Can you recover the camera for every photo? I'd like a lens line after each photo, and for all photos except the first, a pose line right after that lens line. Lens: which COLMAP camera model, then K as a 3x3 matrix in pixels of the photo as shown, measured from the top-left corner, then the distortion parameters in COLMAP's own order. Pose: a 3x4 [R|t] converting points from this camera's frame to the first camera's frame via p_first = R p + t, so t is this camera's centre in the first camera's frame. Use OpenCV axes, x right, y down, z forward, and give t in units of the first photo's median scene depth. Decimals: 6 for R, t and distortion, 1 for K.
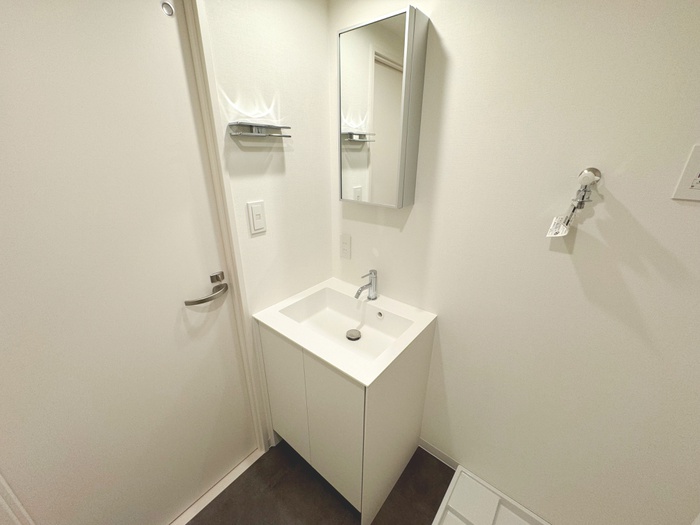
lens RADIAL K [[281.3, 0, 350.0], [0, 281.3, 262.5], [0, 0, 1]] dist [-0.001897, 0.000033]
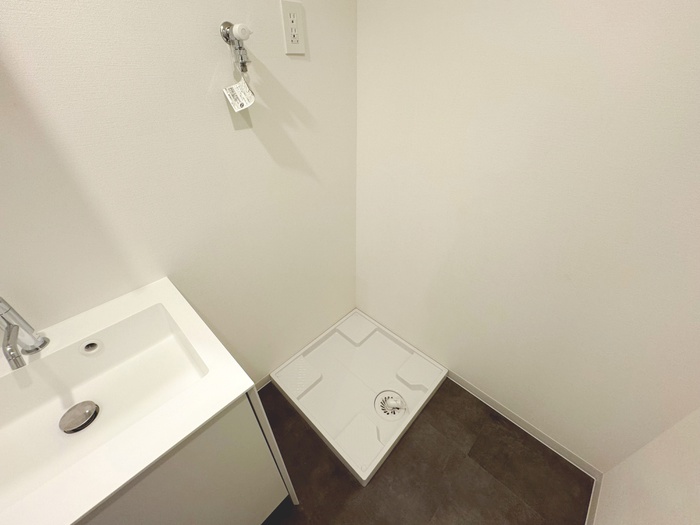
lens RADIAL K [[281.3, 0, 350.0], [0, 281.3, 262.5], [0, 0, 1]] dist [-0.001897, 0.000033]
pose [[0.074140, -0.599364, 0.797036, -0.196183], [0.368113, 0.759241, 0.536700, -0.049594], [-0.926821, 0.253608, 0.276923, 0.338536]]
